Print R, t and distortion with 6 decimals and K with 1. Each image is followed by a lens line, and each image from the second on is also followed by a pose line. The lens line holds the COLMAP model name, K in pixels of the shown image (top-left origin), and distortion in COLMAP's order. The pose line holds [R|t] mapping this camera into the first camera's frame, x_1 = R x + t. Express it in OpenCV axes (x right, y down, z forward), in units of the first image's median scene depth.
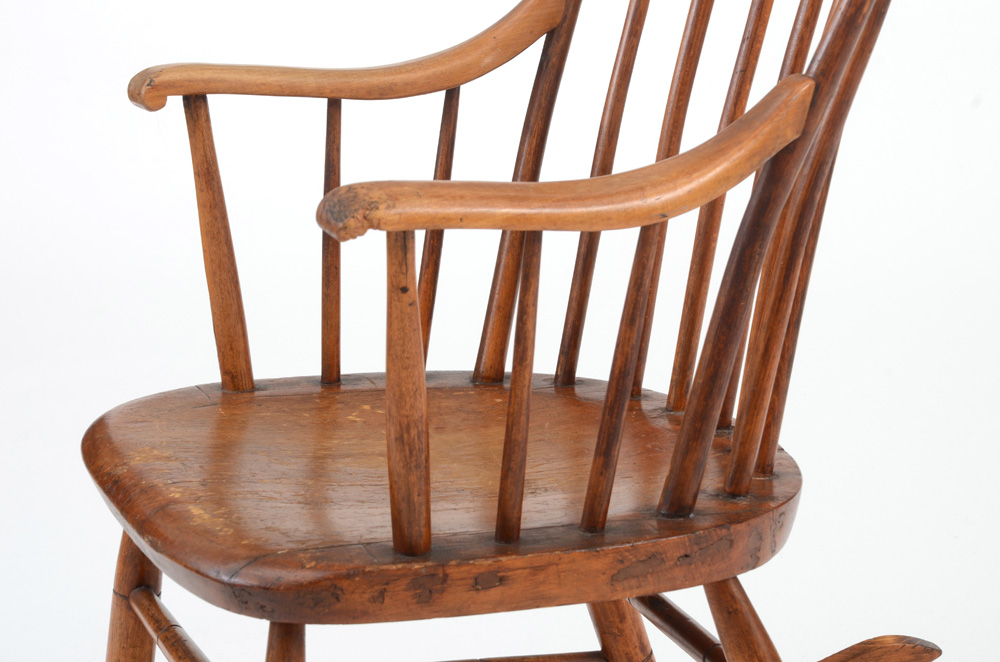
lens RADIAL K [[3320.1, 0, 492.6], [0, 3320.1, 331.8], [0, 0, 1]] dist [0.936954, 0.000000]
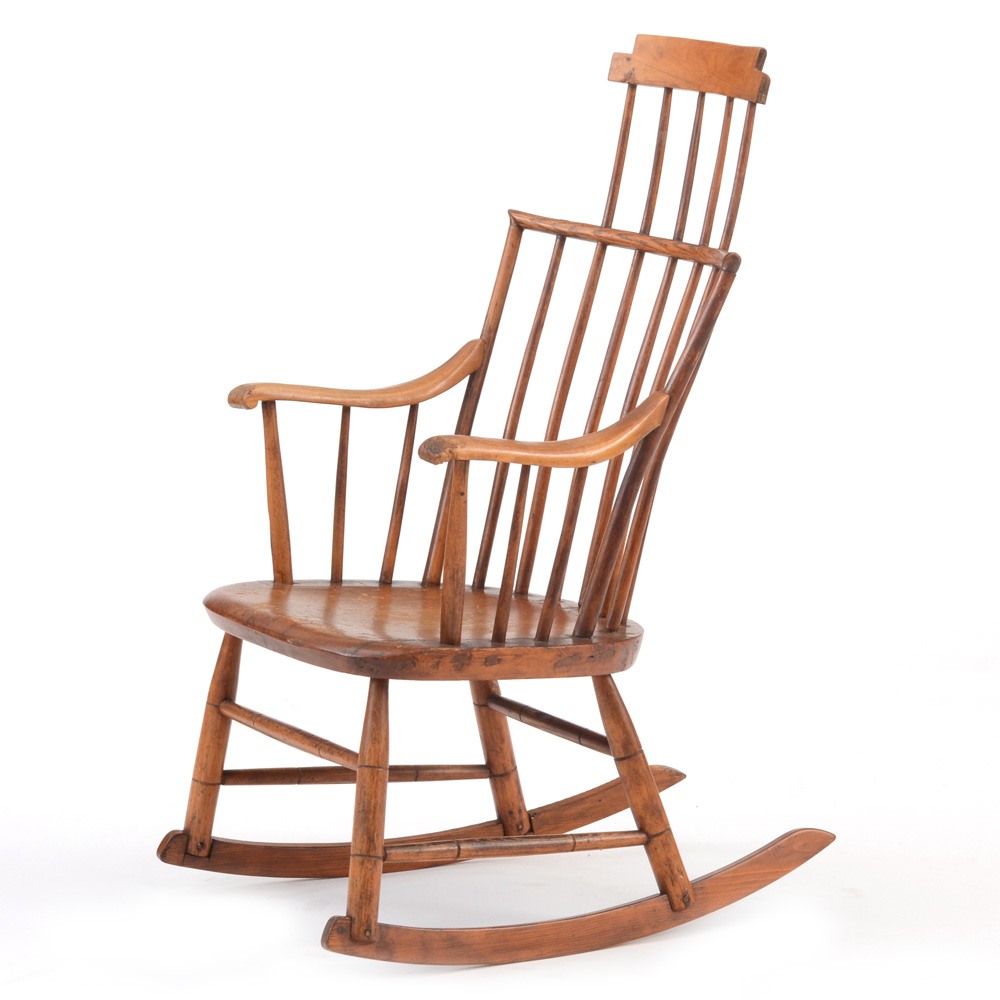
lens RADIAL K [[4576.2, 0, 502.3], [0, 4576.2, 505.2], [0, 0, 1]] dist [0.562255, 0.000000]
pose [[0.985633, 0.032963, 0.165652, -0.346003], [-0.017947, 0.995658, -0.091337, 0.183363], [-0.167943, 0.087052, 0.981946, -1.221726]]
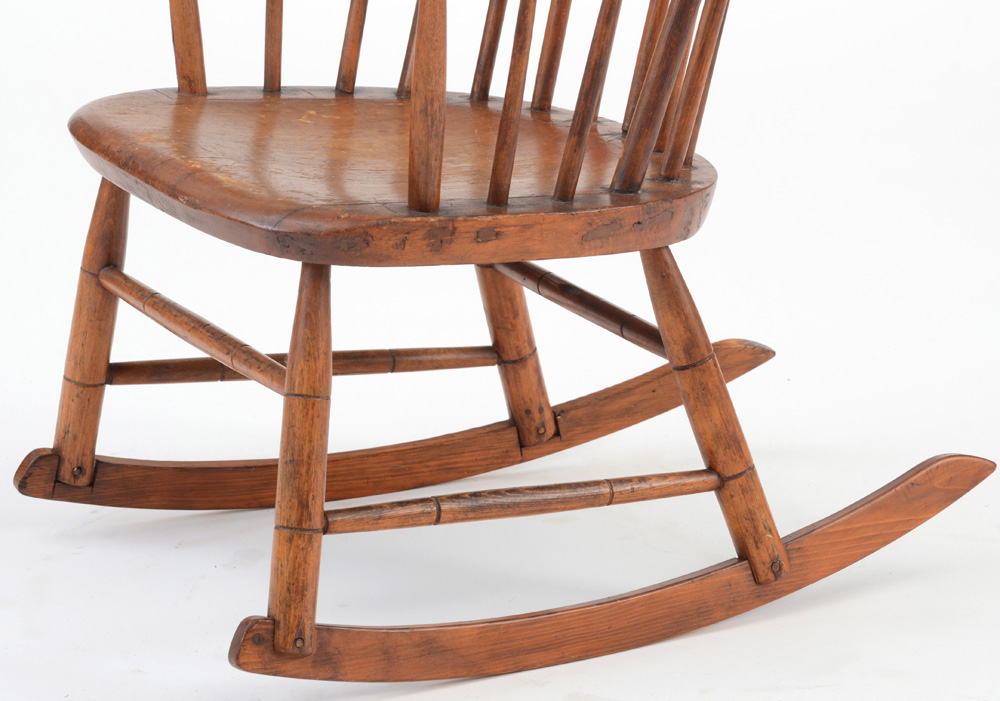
lens RADIAL K [[4167.6, 0, 512.3], [0, 4167.6, 386.3], [0, 0, 1]] dist [1.139585, 0.000000]
pose [[0.988593, 0.014625, 0.149898, -0.182442], [-0.019994, 0.999209, 0.034377, 0.065065], [-0.149277, -0.036982, 0.988104, -0.409948]]
